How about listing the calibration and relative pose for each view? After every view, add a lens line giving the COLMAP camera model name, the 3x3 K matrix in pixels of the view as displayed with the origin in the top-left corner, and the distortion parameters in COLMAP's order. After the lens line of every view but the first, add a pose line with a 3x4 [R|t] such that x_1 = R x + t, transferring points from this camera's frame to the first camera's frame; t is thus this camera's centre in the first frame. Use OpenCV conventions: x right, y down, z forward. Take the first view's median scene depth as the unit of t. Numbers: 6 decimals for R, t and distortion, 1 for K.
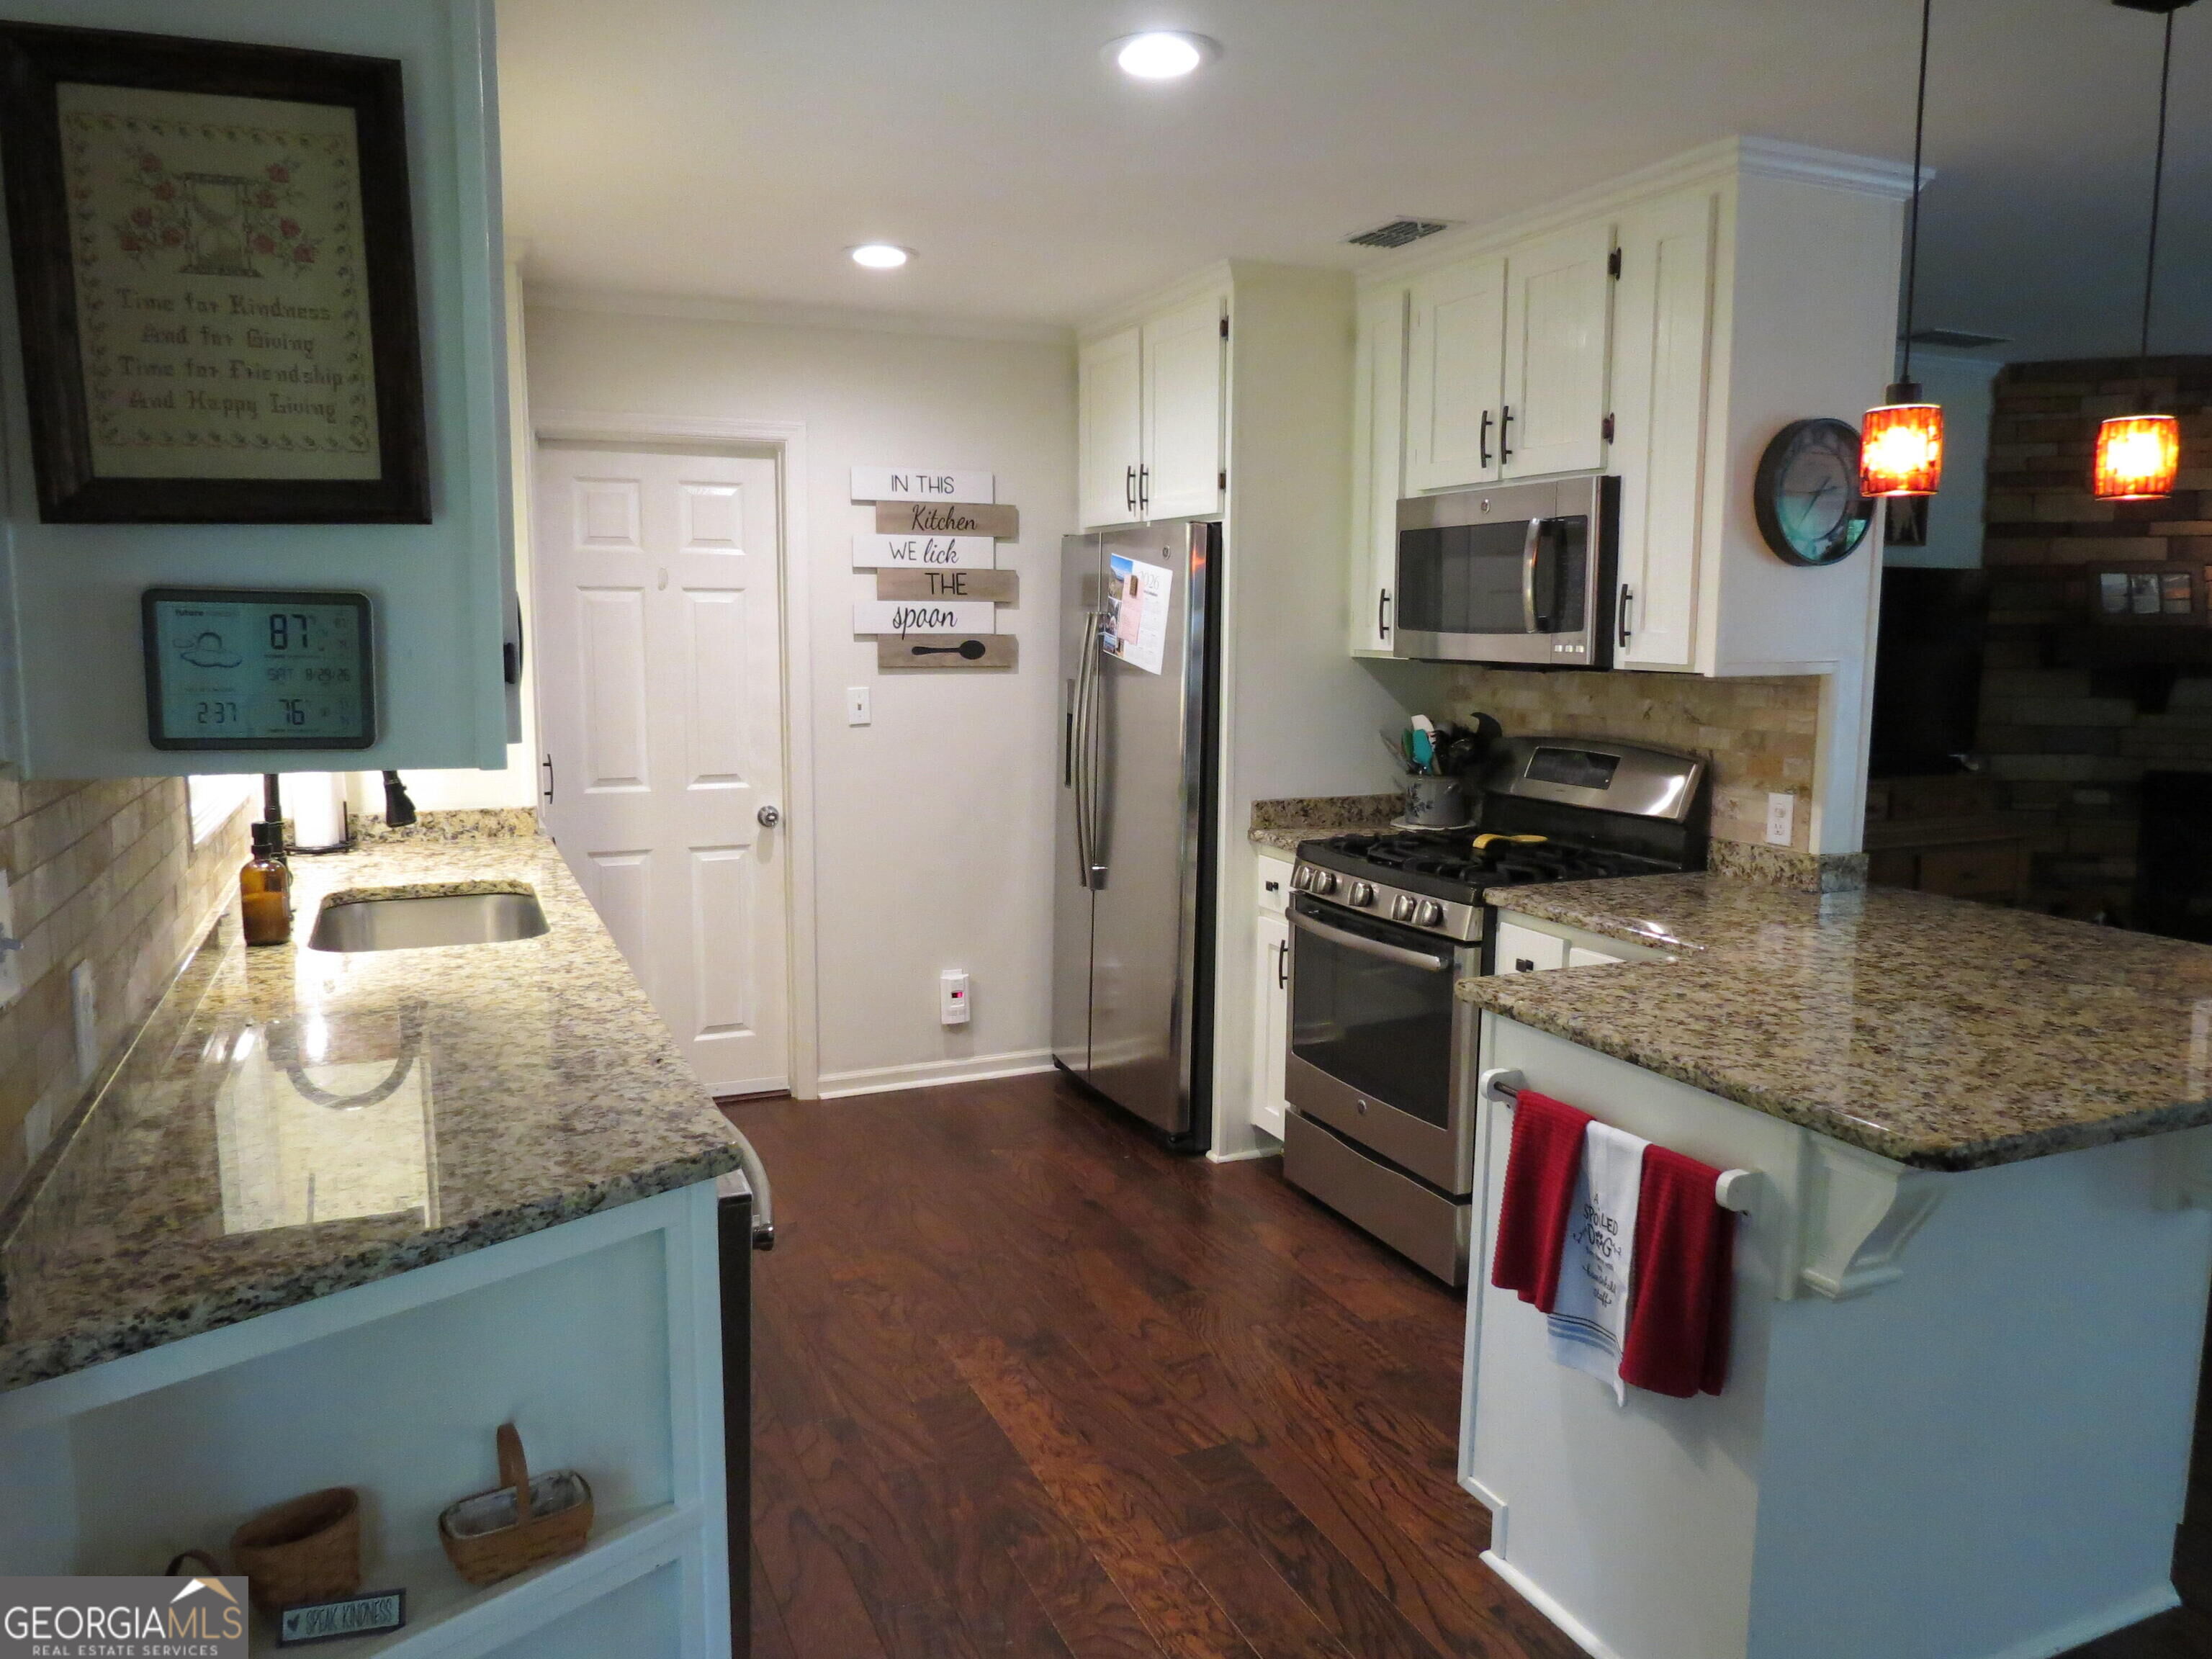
lens RADIAL K [[1568.5, 0, 1102.0], [0, 1568.5, 830.0], [0, 0, 1]] dist [-0.012795, -0.006311]
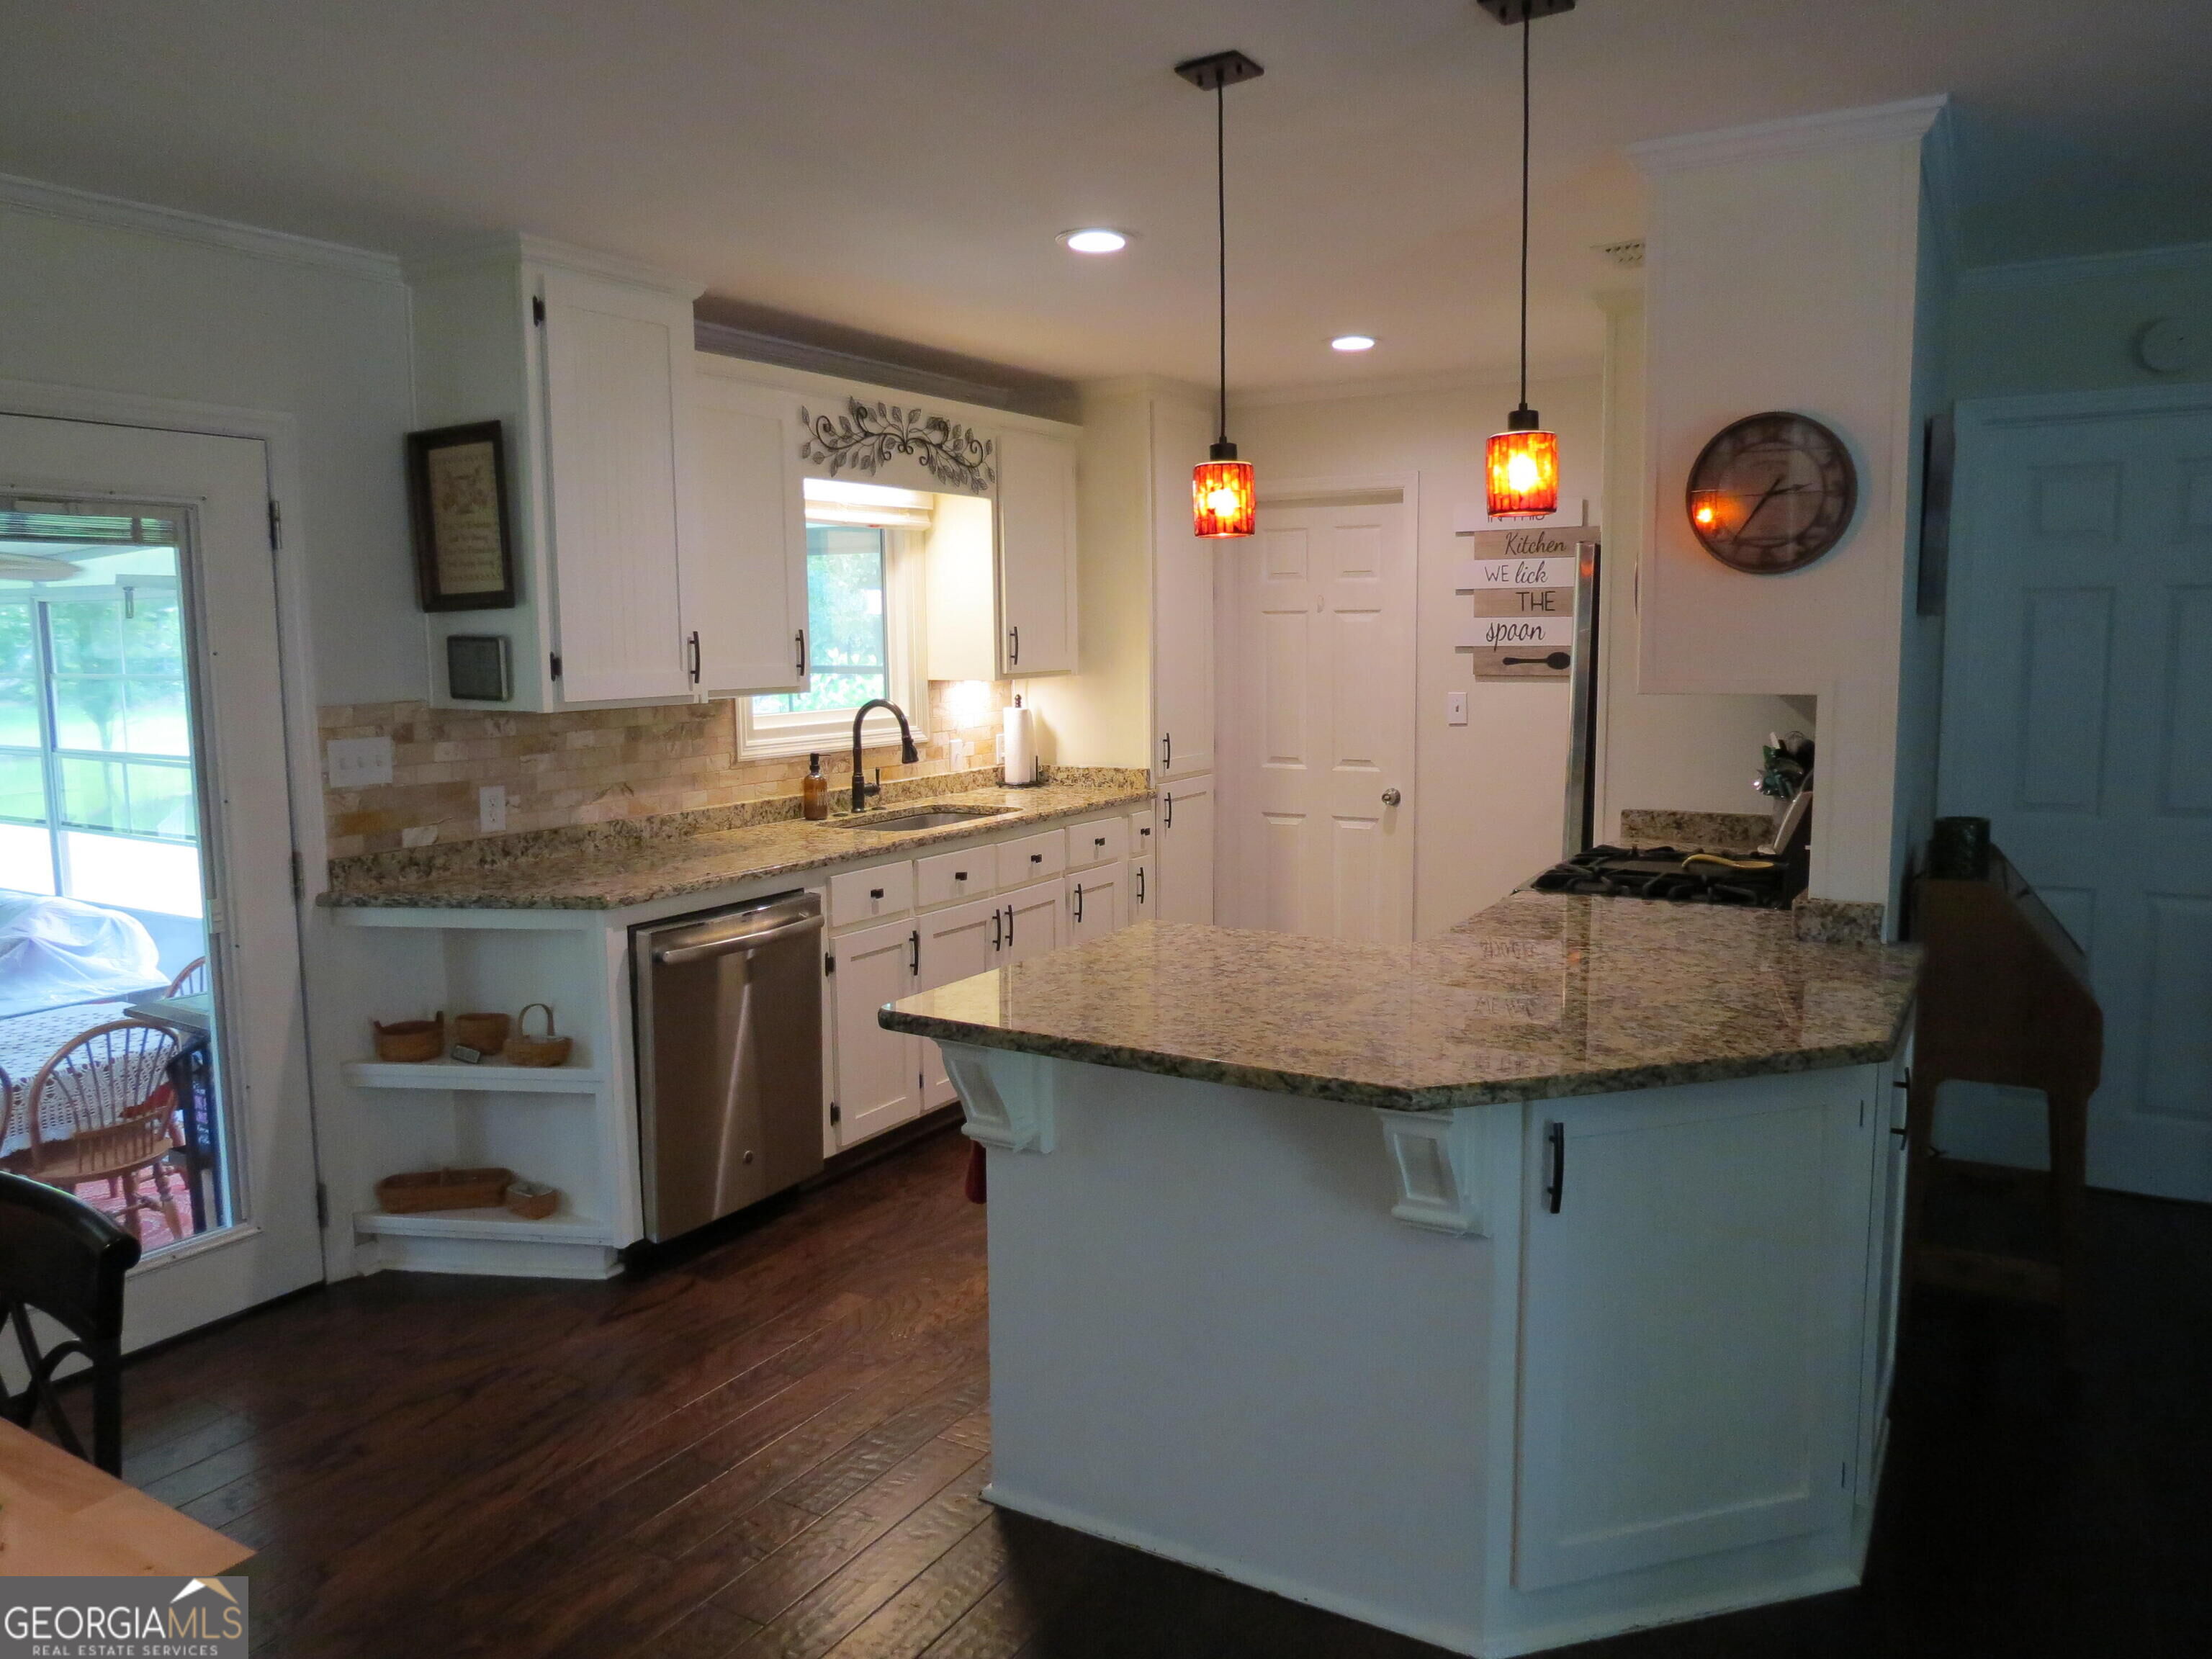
lens RADIAL K [[1582.2, 0, 1106.0], [0, 1582.2, 829.5], [0, 0, 1]] dist [-0.004475, -0.002327]
pose [[0.589891, 0.090812, -0.802360, 0.663505], [-0.094825, 0.994571, 0.042852, -0.015560], [0.801896, 0.050806, 0.595300, 0.098189]]
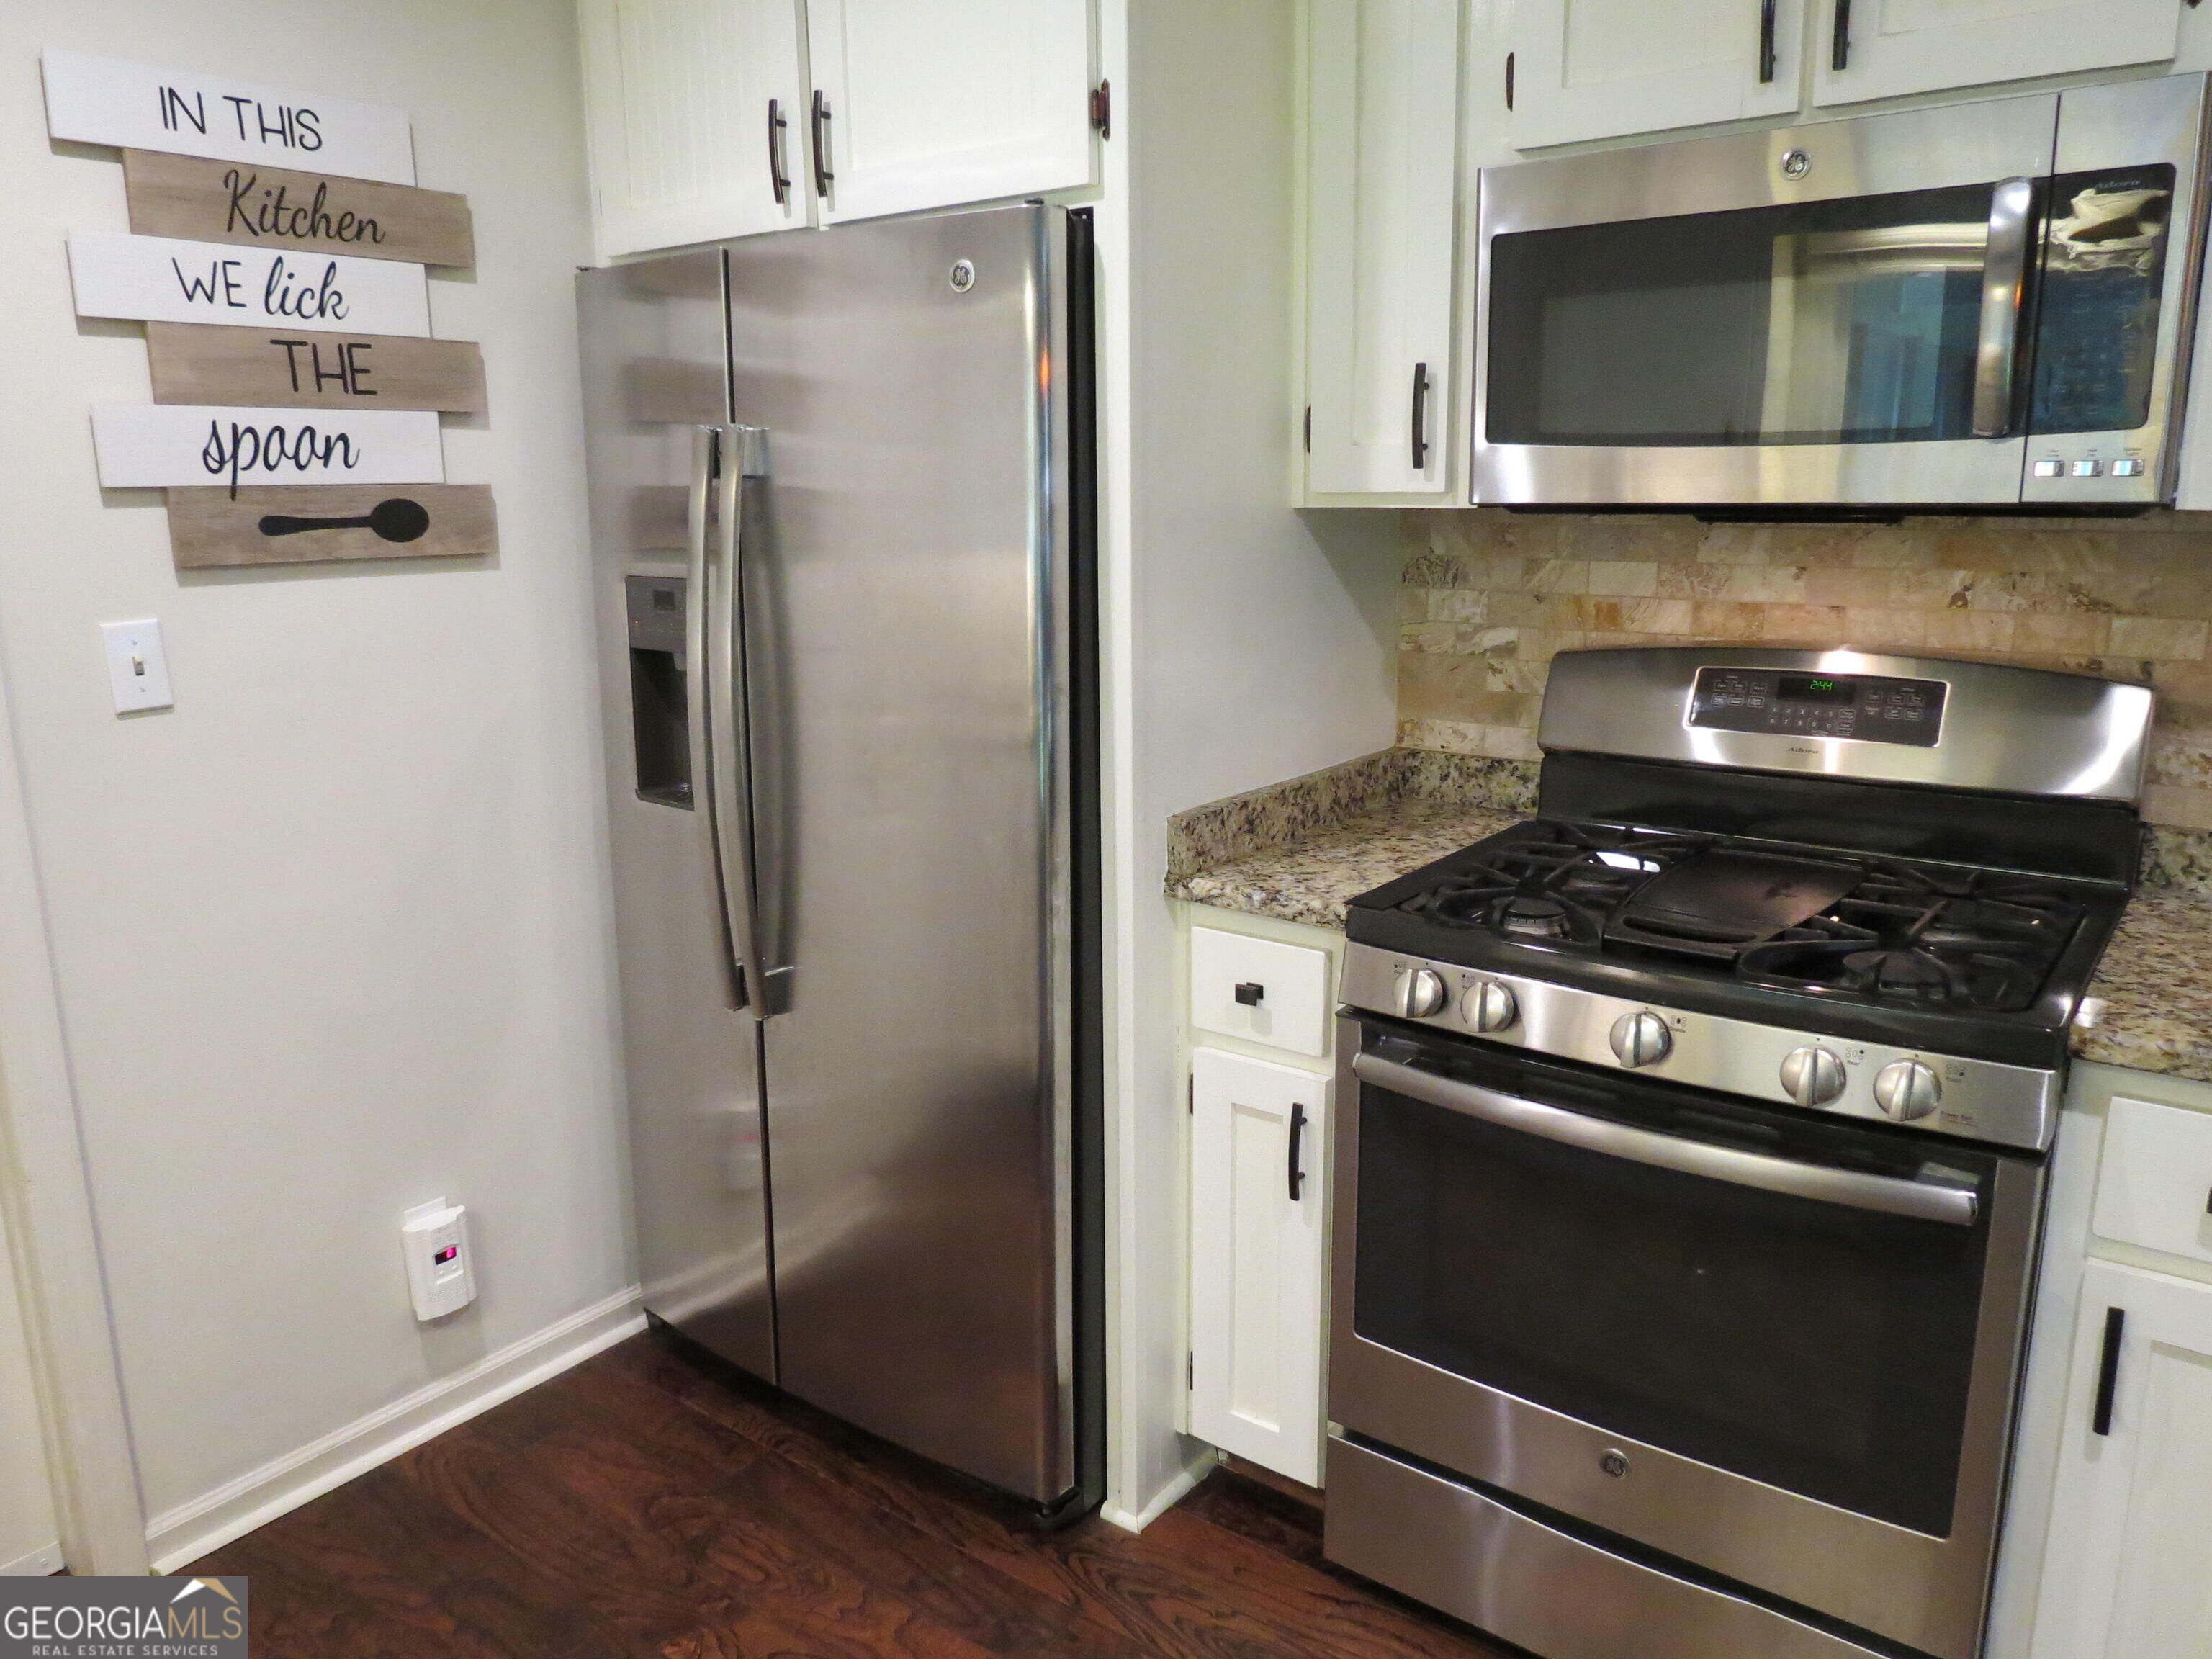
lens RADIAL K [[1568.5, 0, 1102.0], [0, 1568.5, 830.0], [0, 0, 1]] dist [-0.012795, -0.006311]
pose [[0.874266, -0.121406, 0.470021, -0.135427], [0.082149, 0.991258, 0.103240, -0.059770], [-0.478446, -0.051647, 0.876597, 0.534395]]
